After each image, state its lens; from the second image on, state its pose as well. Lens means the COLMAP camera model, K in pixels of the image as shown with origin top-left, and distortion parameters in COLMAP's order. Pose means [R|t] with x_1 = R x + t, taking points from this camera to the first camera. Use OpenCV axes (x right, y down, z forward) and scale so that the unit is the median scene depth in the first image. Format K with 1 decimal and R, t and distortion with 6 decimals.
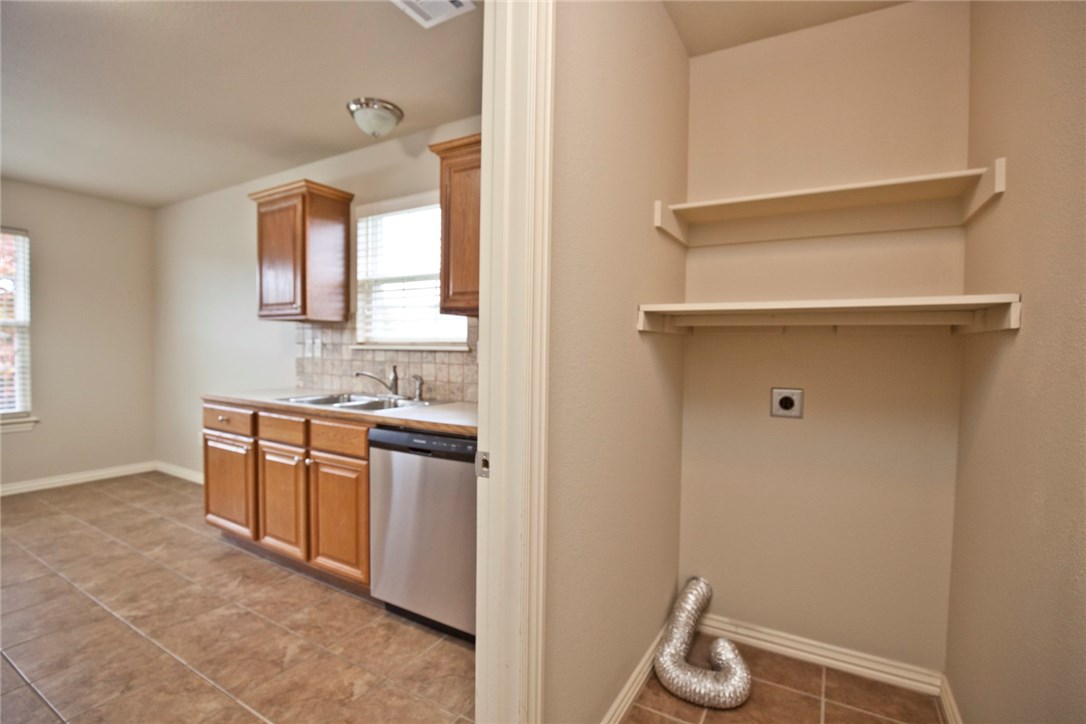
lens RADIAL K [[504.1, 0, 543.0], [0, 504.1, 362.0], [0, 0, 1]] dist [-0.015940, 0.000357]
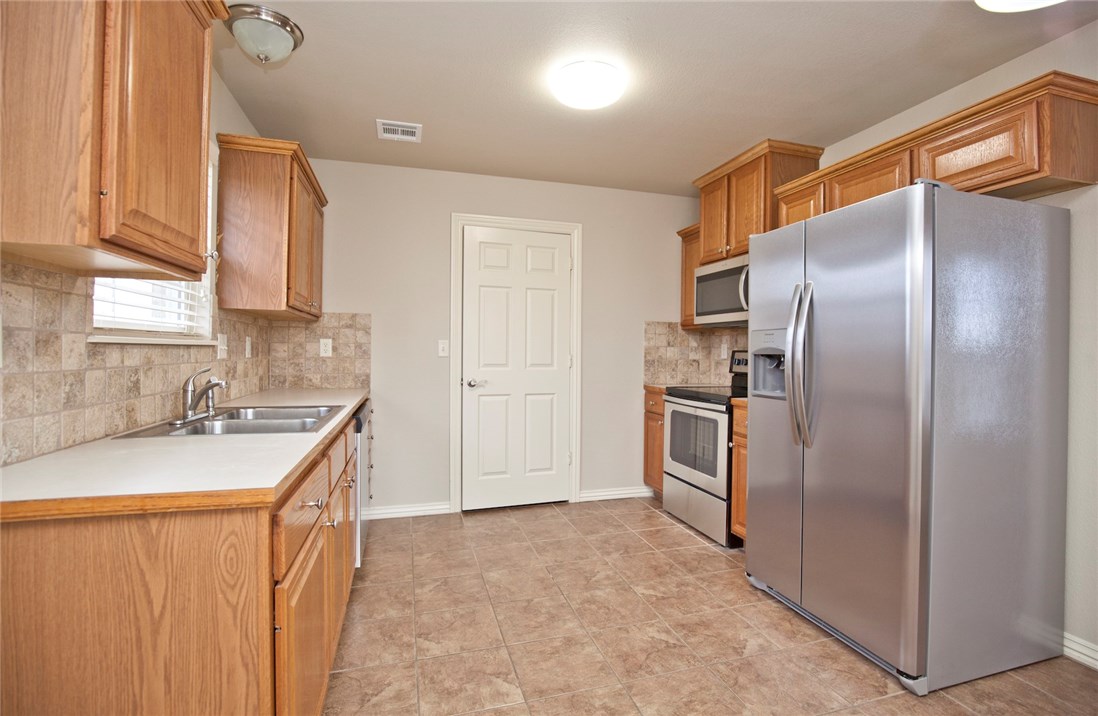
lens RADIAL K [[500.0, 0, 549.0], [0, 500.0, 358.0], [0, 0, 1]] dist [-0.000306, -0.000065]
pose [[-0.728884, -0.031840, 0.683897, -1.522584], [-0.005862, 0.999172, 0.040270, -0.052551], [-0.684612, 0.025343, -0.728467, 1.649004]]
